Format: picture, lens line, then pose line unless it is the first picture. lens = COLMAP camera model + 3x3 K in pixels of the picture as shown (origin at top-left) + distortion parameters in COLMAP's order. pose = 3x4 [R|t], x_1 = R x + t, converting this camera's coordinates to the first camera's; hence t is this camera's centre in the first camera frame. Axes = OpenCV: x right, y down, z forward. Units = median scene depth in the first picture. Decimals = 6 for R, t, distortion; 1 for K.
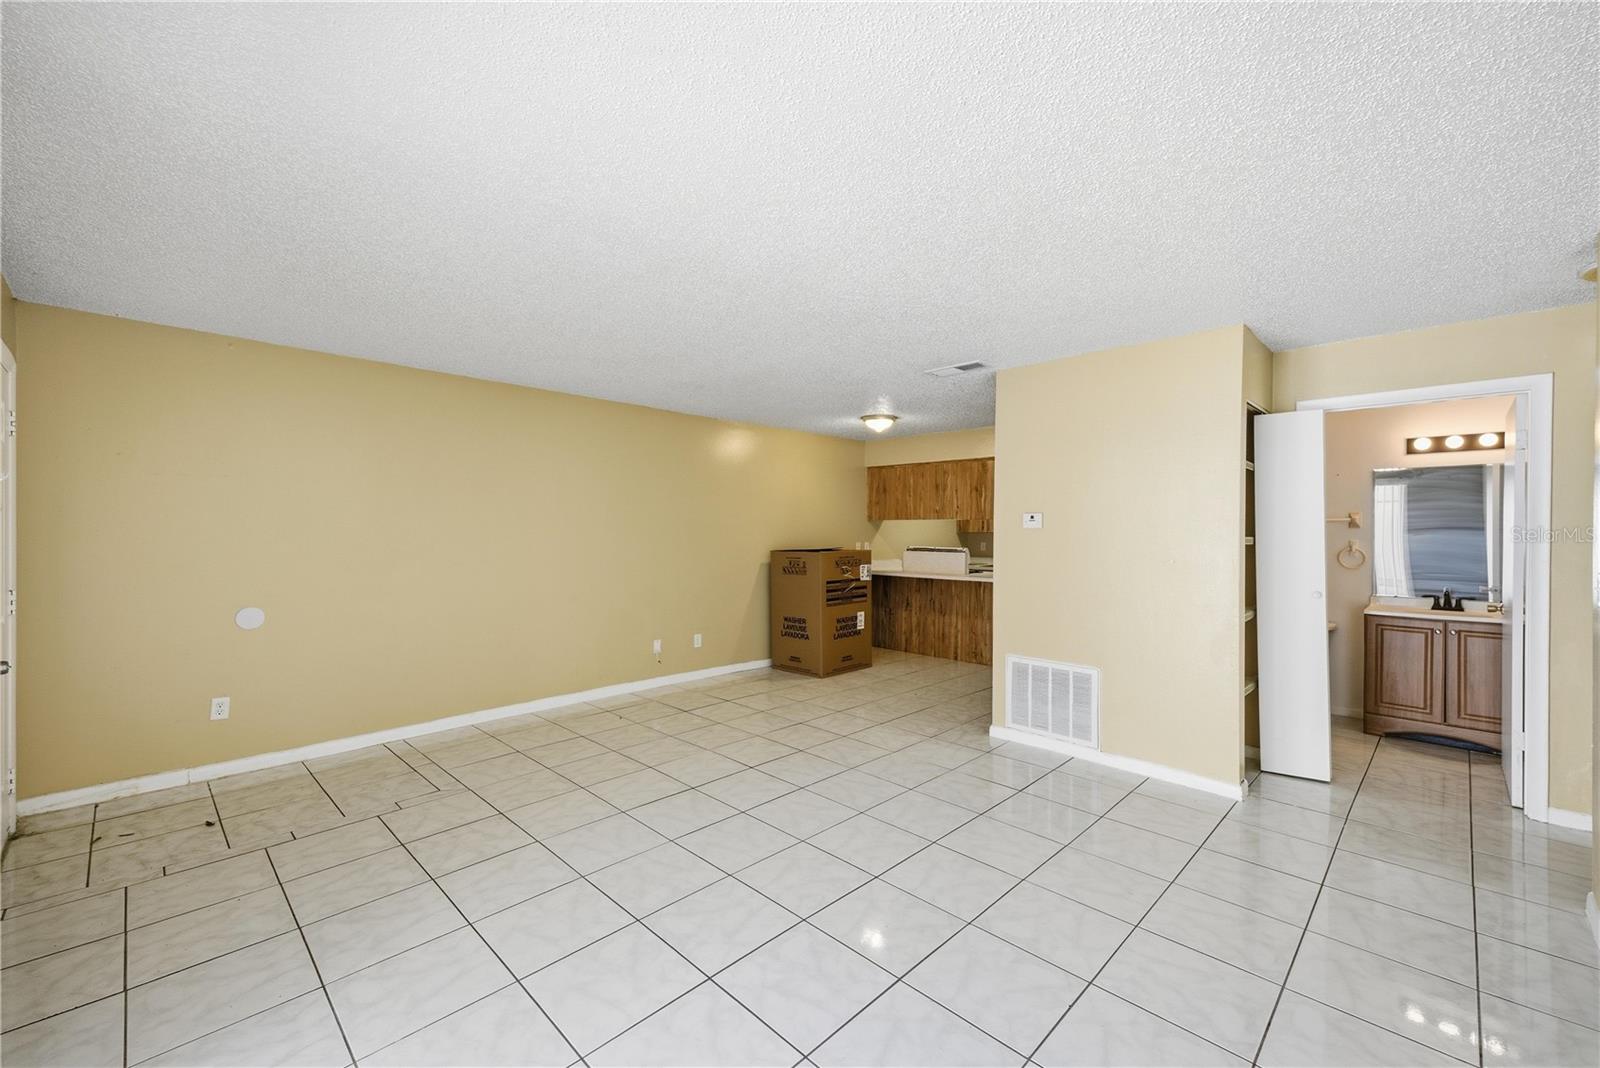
lens RADIAL K [[648.5, 0, 794.6], [0, 648.5, 526.9], [0, 0, 1]] dist [0.017080, 0.000080]
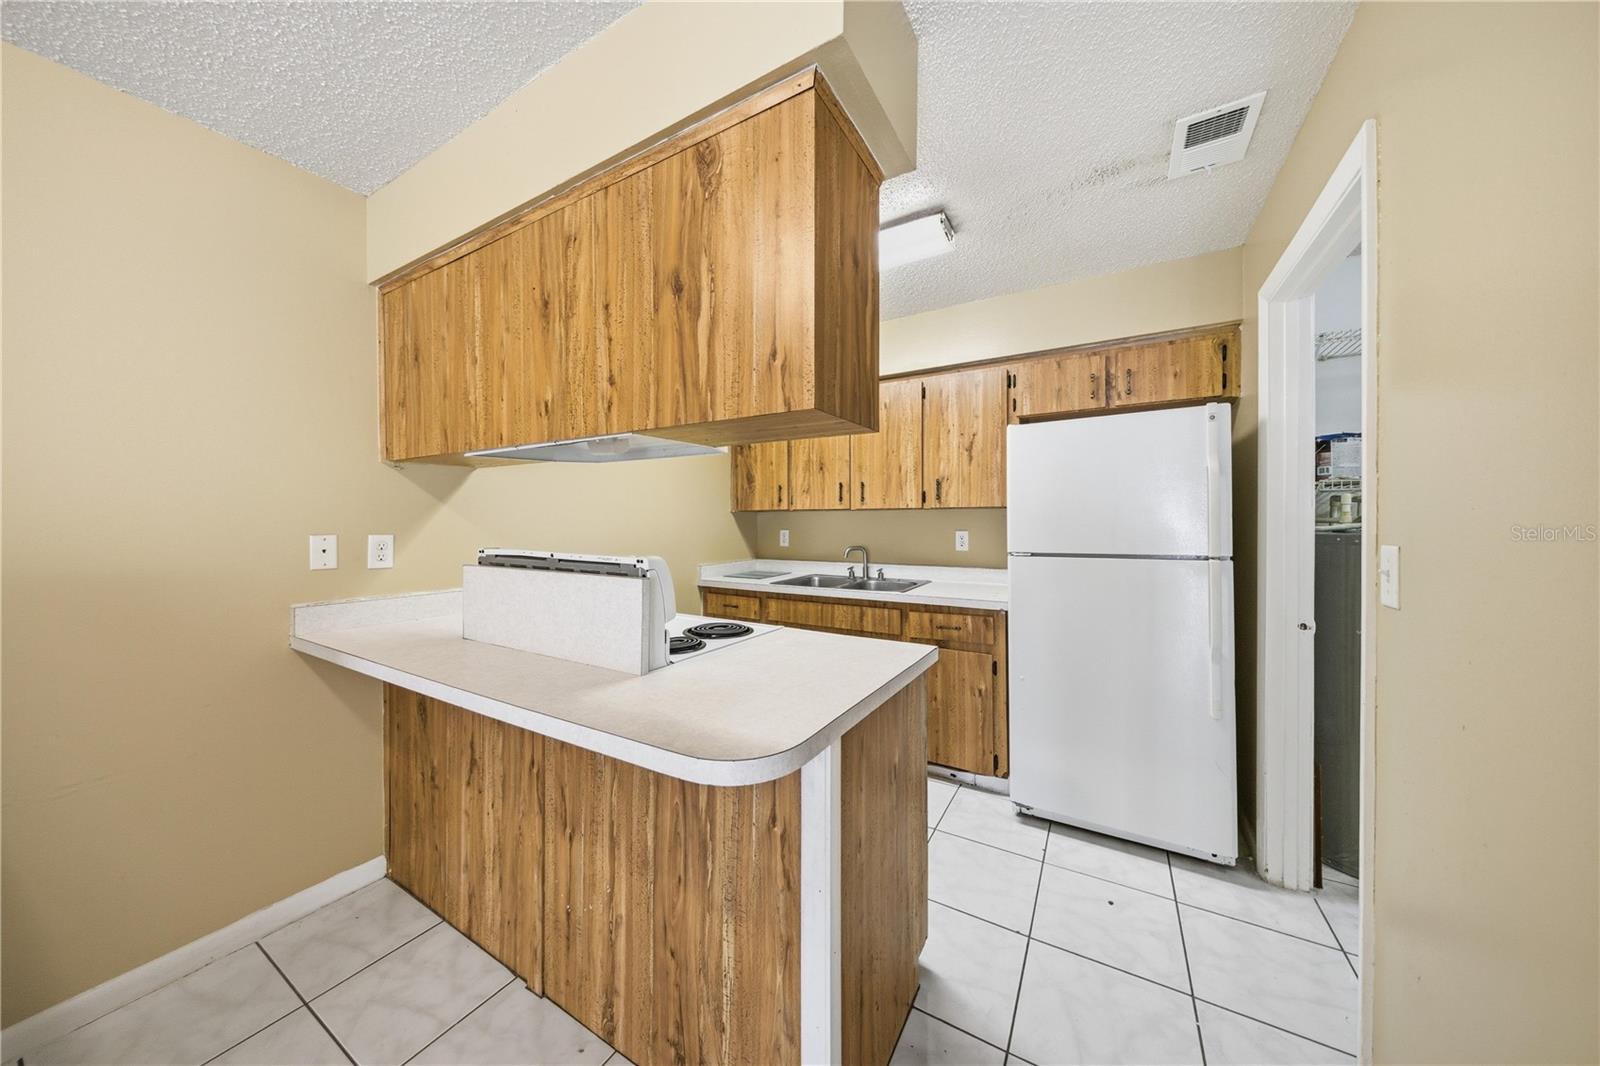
lens RADIAL K [[536.6, 0, 804.7], [0, 536.6, 522.6], [0, 0, 1]] dist [0.002460, -0.000044]
pose [[0.966506, -0.005216, 0.256593, 0.267351], [0.003307, 0.999964, 0.007871, 0.018133], [-0.256624, -0.006759, 0.966488, 0.797743]]
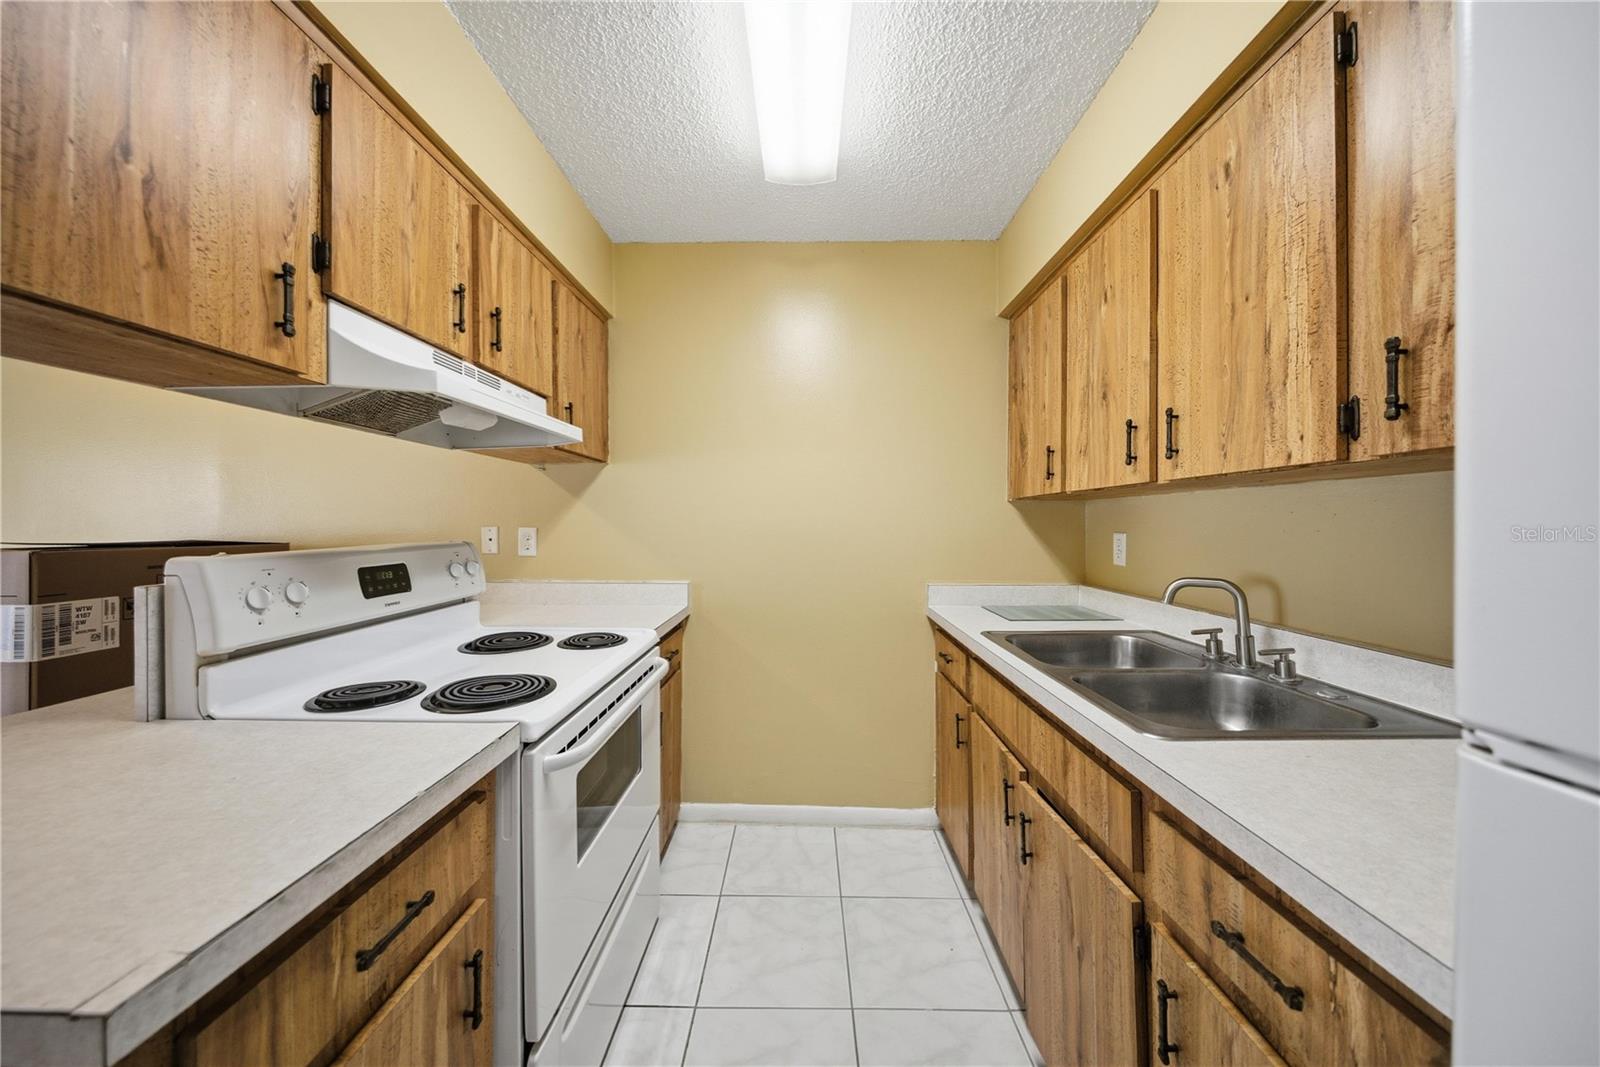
lens RADIAL K [[536.6, 0, 795.7], [0, 536.6, 526.4], [0, 0, 1]] dist [0.002460, -0.000044]
pose [[0.696315, 0.001298, -0.717735, 0.471355], [0.003052, 0.999984, 0.004769, 0.024378], [0.717730, -0.005511, 0.696300, 1.017833]]
